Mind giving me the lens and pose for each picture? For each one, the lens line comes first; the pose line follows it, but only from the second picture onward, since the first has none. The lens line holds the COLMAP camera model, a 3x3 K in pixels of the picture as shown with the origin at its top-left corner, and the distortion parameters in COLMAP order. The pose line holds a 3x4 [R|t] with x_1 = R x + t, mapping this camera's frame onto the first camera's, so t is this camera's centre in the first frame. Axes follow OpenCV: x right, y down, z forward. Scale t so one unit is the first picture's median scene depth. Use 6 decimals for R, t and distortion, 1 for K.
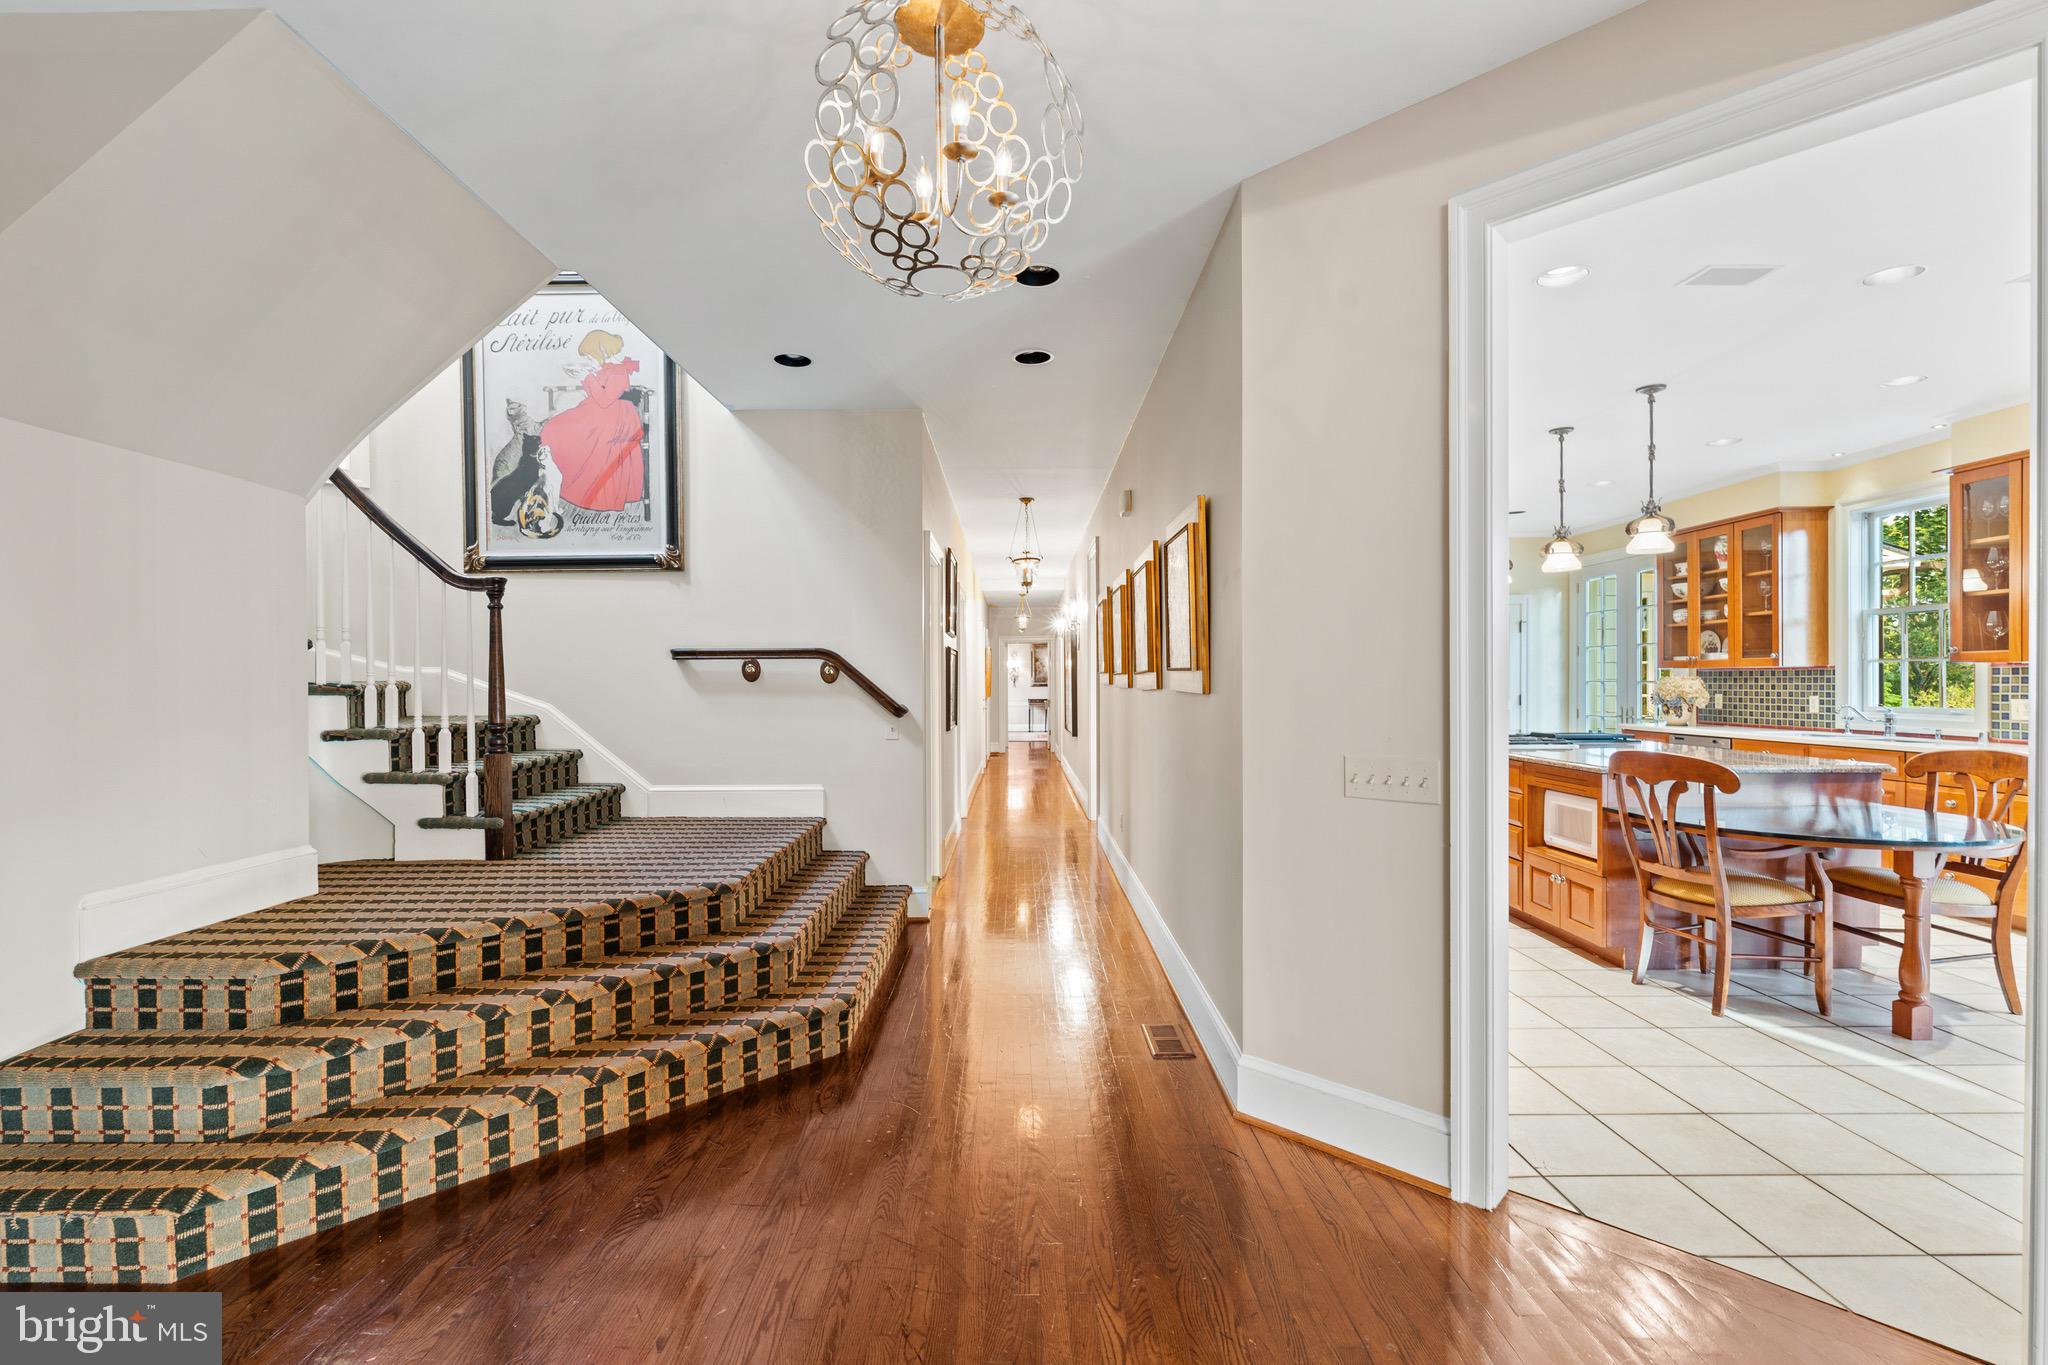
lens RADIAL K [[915.8, 0, 1002.6], [0, 915.8, 687.2], [0, 0, 1]] dist [-0.005154, 0.000057]
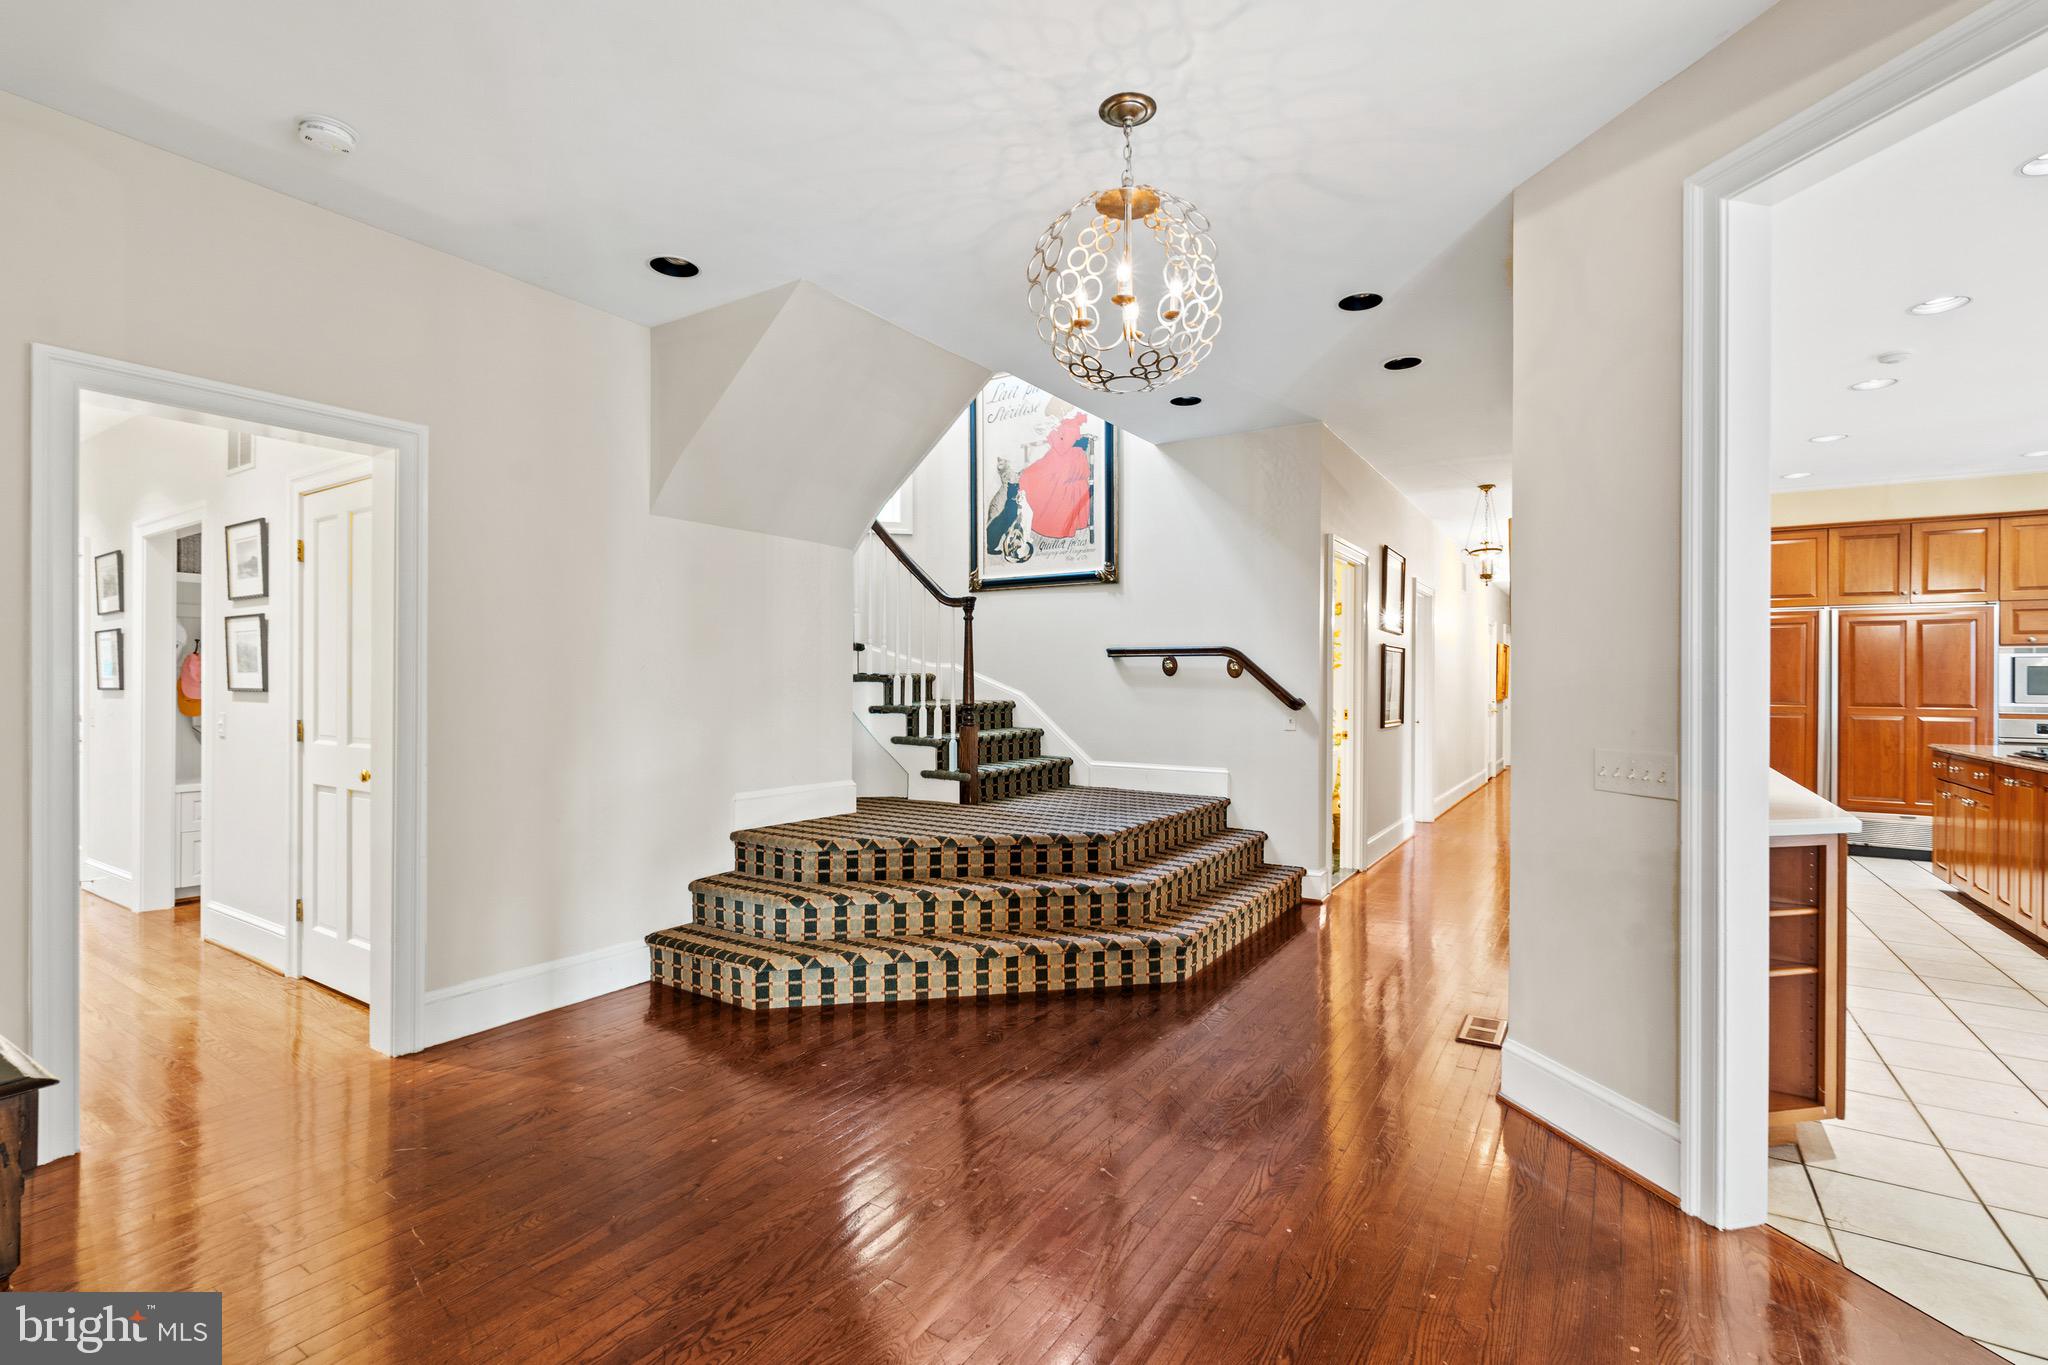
lens RADIAL K [[915.8, 0, 990.3], [0, 915.8, 679.1], [0, 0, 1]] dist [-0.005154, 0.000057]
pose [[0.834179, 0.009976, -0.551403, 0.180240], [-0.014576, 0.999886, -0.003961, 0.006026], [0.551301, 0.011342, 0.834229, -0.095099]]
